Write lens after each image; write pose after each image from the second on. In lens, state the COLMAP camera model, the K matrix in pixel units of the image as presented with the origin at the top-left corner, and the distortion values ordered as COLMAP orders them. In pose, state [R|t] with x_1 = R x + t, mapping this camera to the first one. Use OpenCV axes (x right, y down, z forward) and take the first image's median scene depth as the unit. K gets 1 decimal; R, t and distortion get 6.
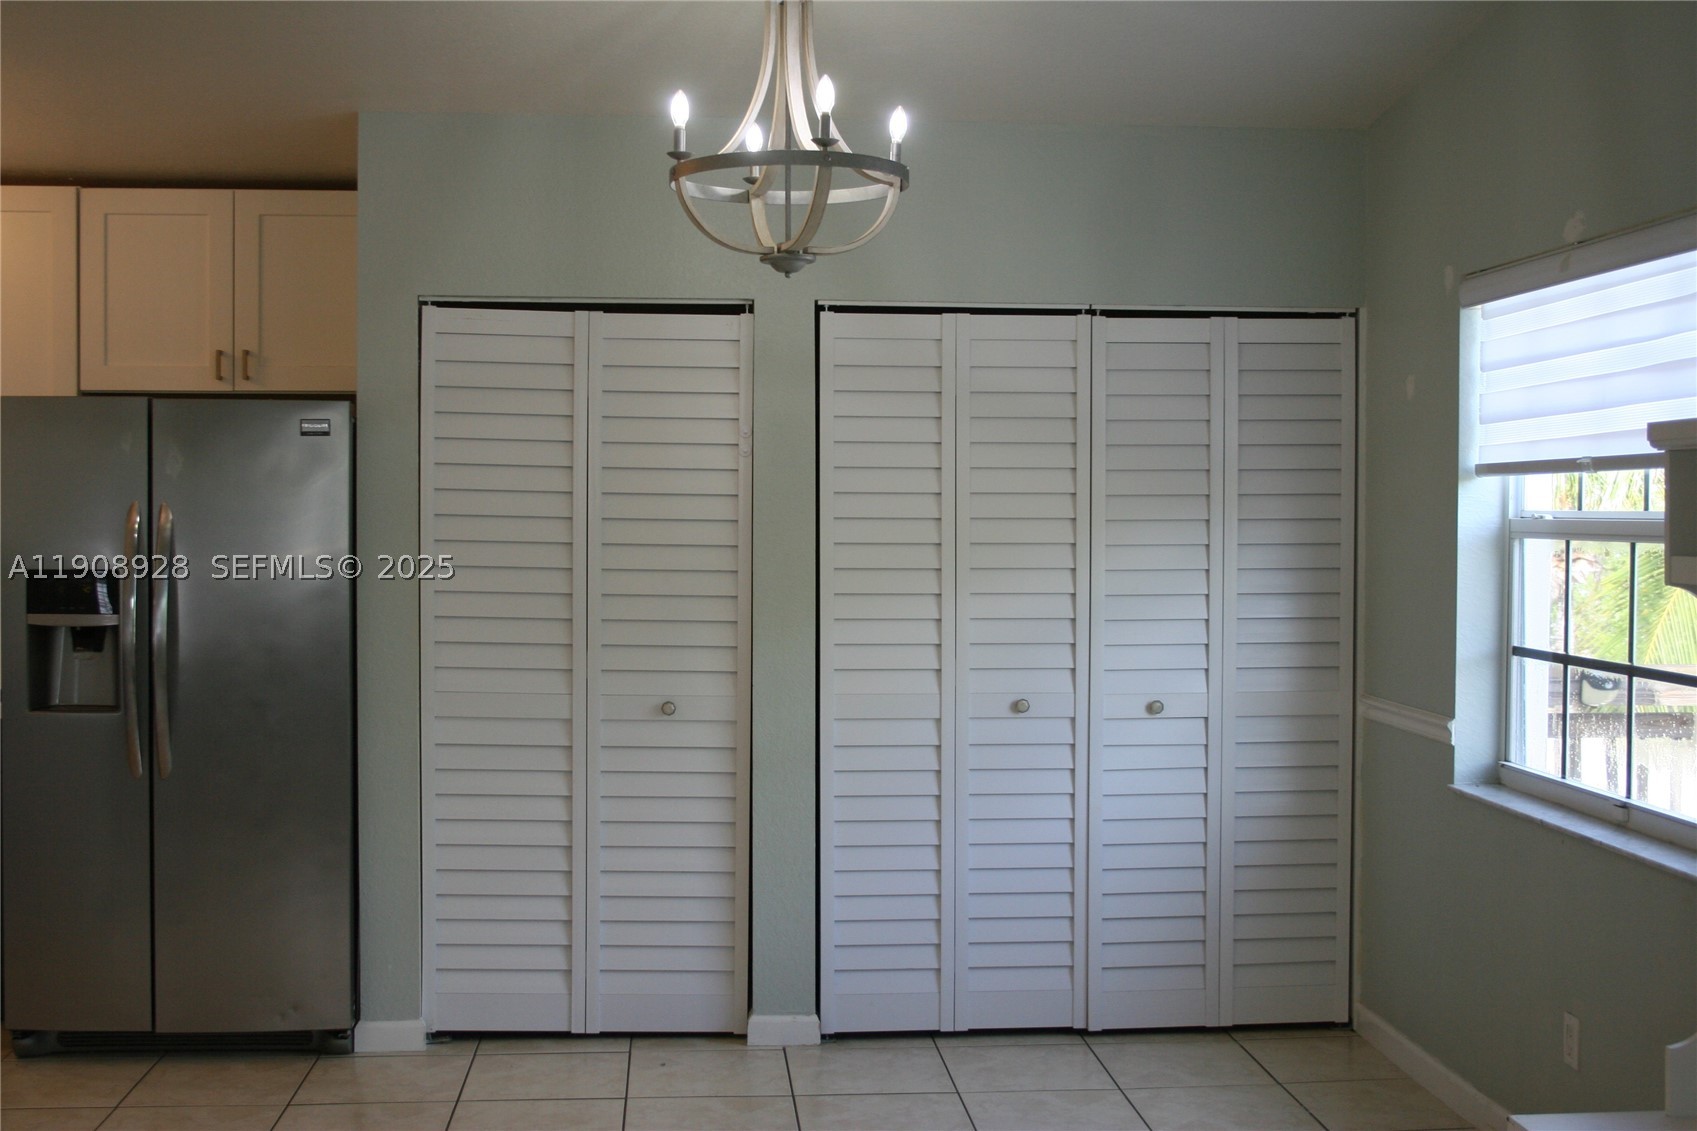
lens RADIAL K [[1990.1, 0, 843.8], [0, 1990.1, 560.5], [0, 0, 1]] dist [-0.083930, 0.125088]
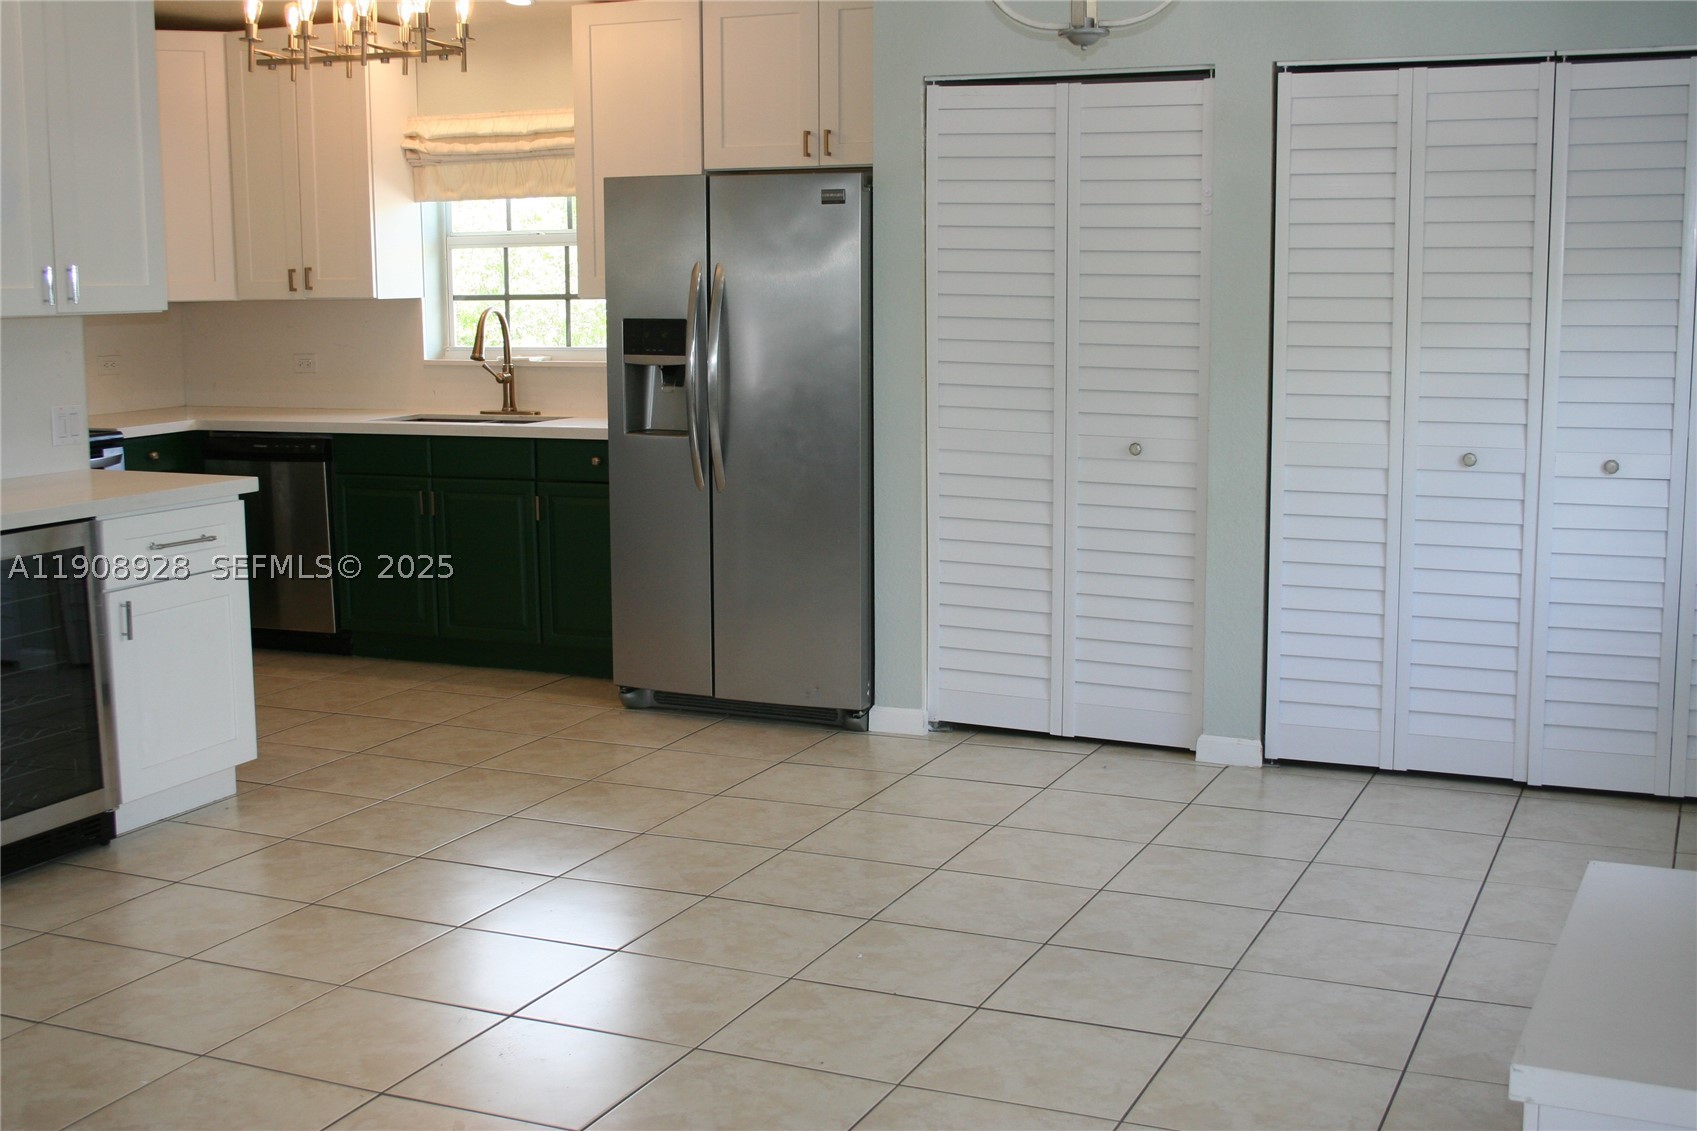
lens RADIAL K [[1990.1, 0, 843.8], [0, 1990.1, 560.5], [0, 0, 1]] dist [-0.083930, 0.125088]
pose [[0.875897, 0.061687, -0.478538, 0.297204], [-0.004944, 0.992889, 0.118941, 0.006167], [0.482472, -0.101814, 0.869974, -0.033125]]
